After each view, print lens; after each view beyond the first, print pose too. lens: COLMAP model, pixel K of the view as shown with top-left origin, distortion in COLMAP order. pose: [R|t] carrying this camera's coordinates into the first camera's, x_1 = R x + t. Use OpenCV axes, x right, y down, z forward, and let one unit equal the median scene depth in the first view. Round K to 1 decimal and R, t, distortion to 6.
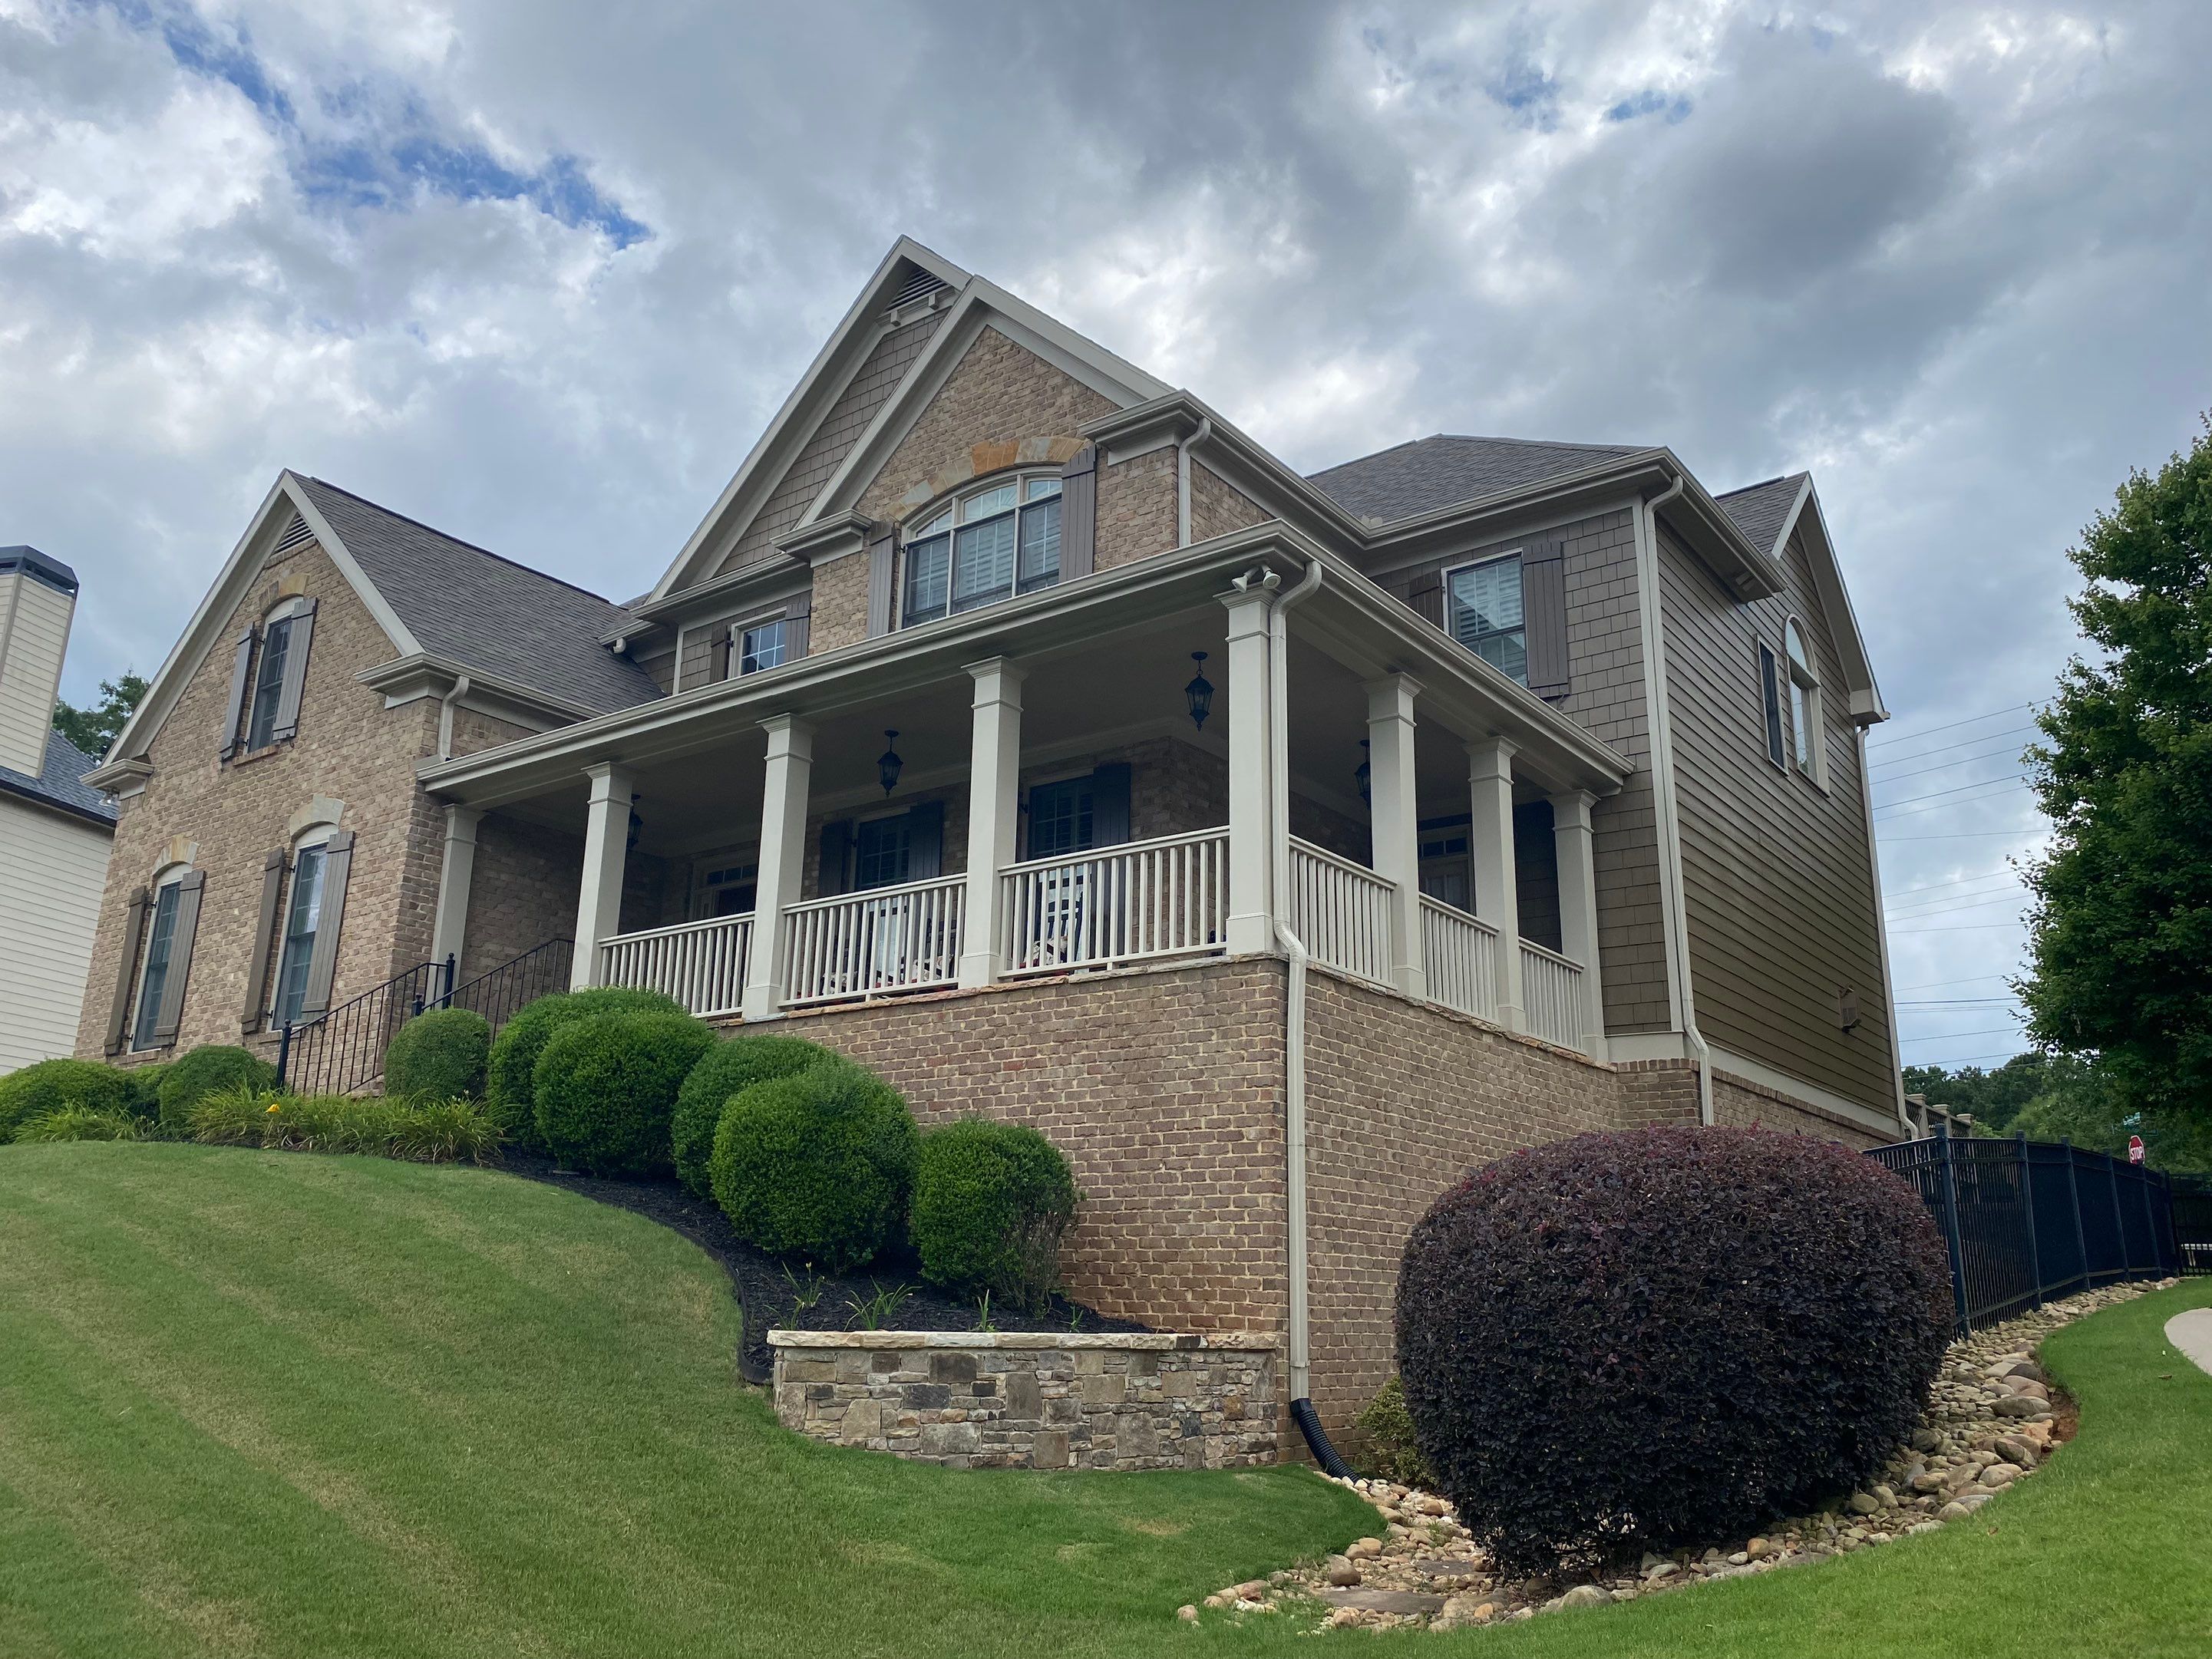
lens RADIAL K [[1694.0, 0, 1103.9], [0, 1694.0, 834.0], [0, 0, 1]] dist [0.040988, 0.002594]
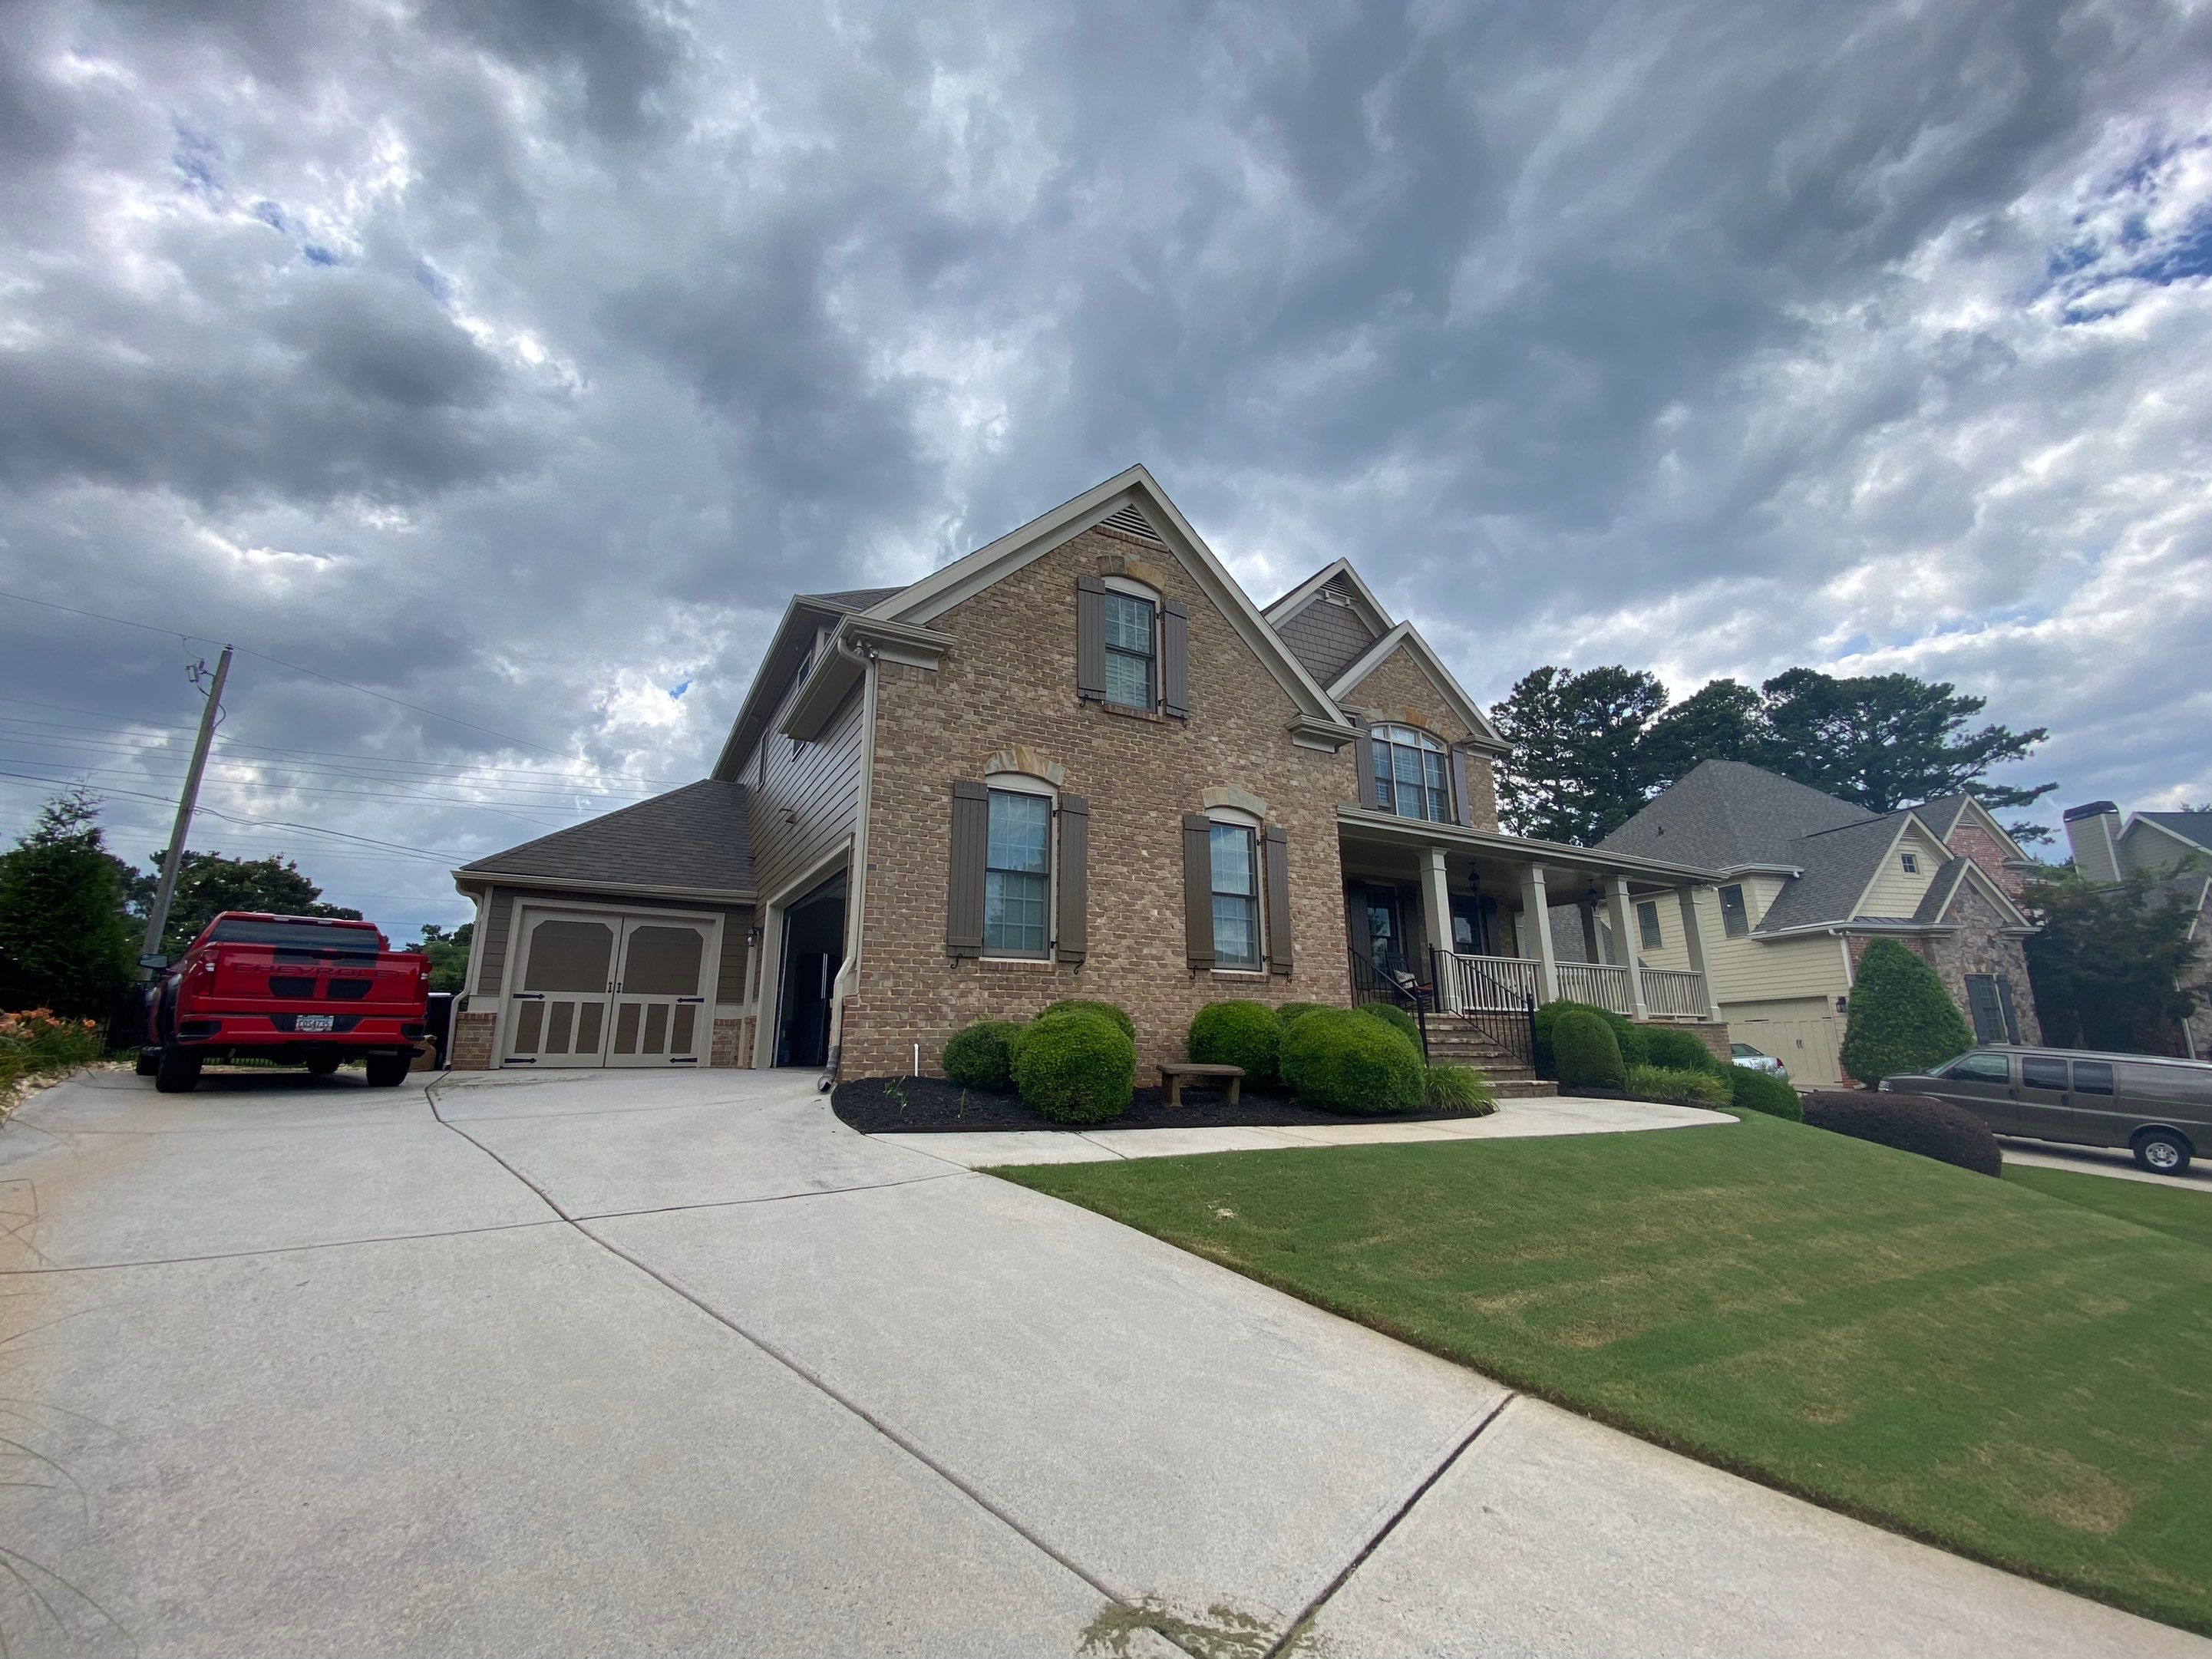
lens RADIAL K [[903.5, 0, 1102.0], [0, 903.5, 841.2], [0, 0, 1]] dist [-0.007900, -0.001376]
pose [[0.397498, 0.179881, 0.899799, -1.167875], [-0.252590, 0.964163, -0.081163, 0.104362], [-0.882153, -0.195018, 0.428689, 0.842292]]
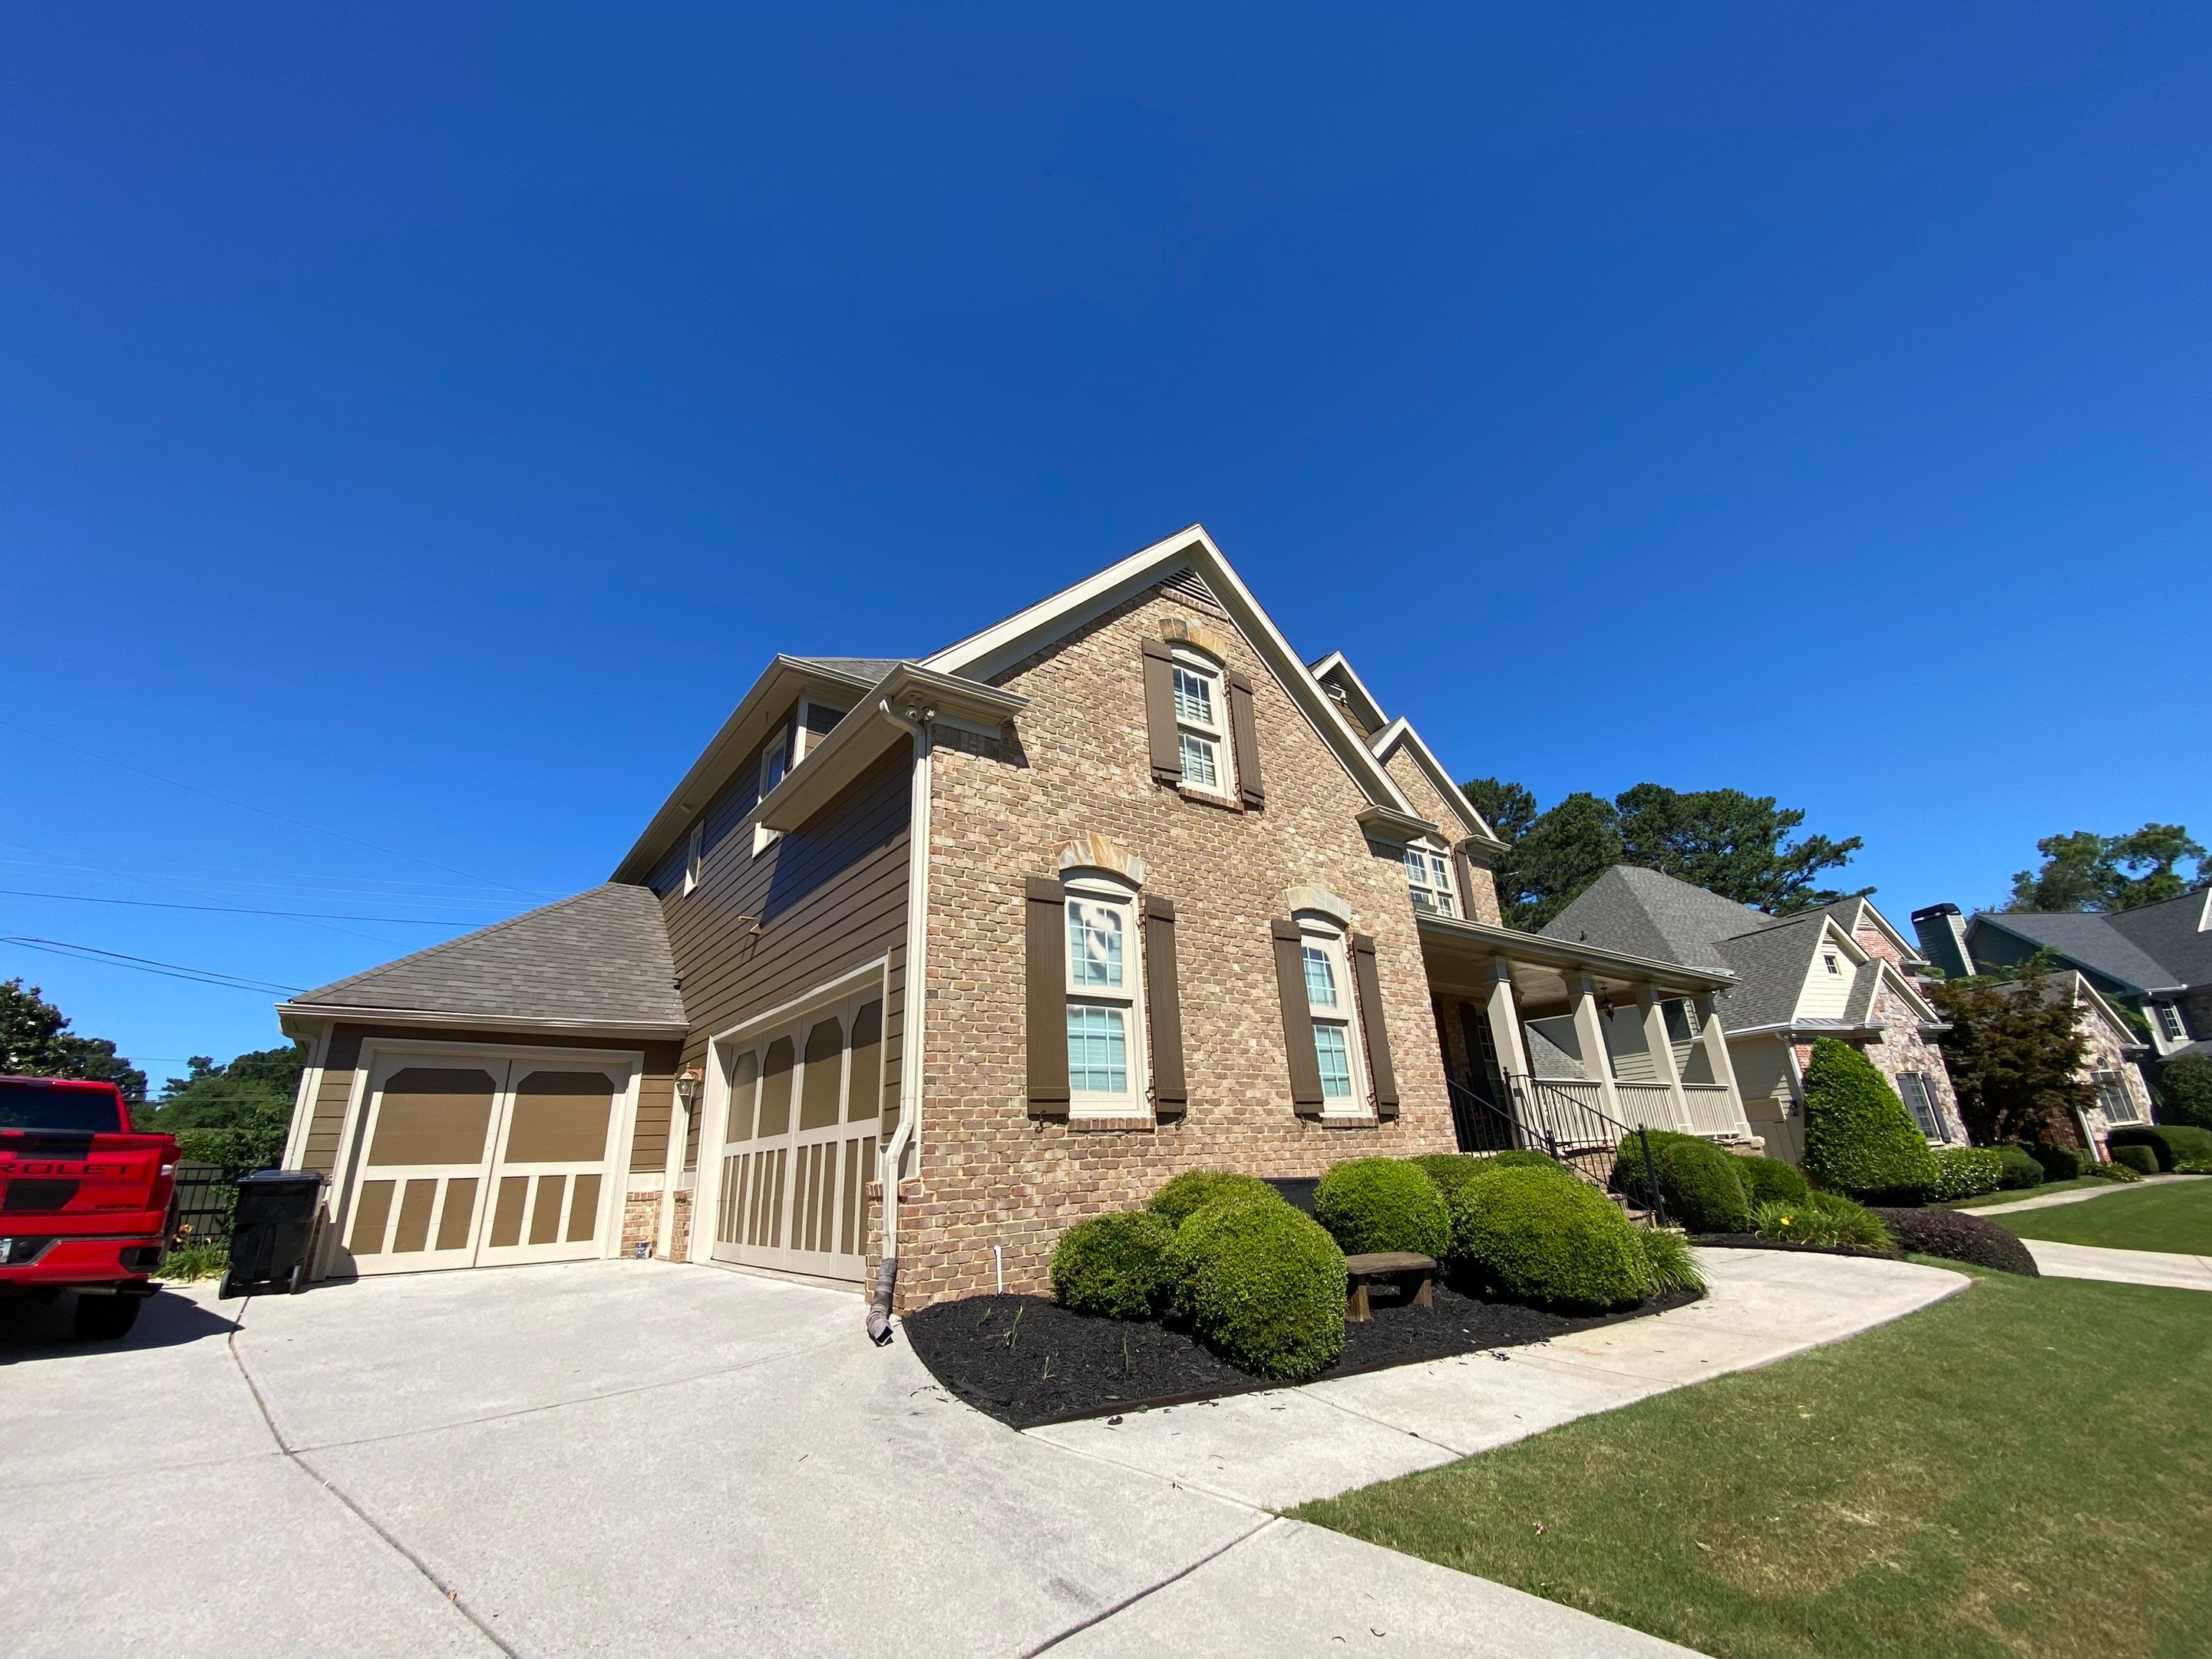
lens RADIAL K [[903.5, 0, 1092.4], [0, 903.5, 818.3], [0, 0, 1]] dist [-0.007900, -0.001376]
pose [[0.281736, 0.311709, 0.907448, -1.097019], [-0.228411, 0.940359, -0.252099, 0.122155], [-0.931908, -0.136246, 0.336131, 1.008134]]
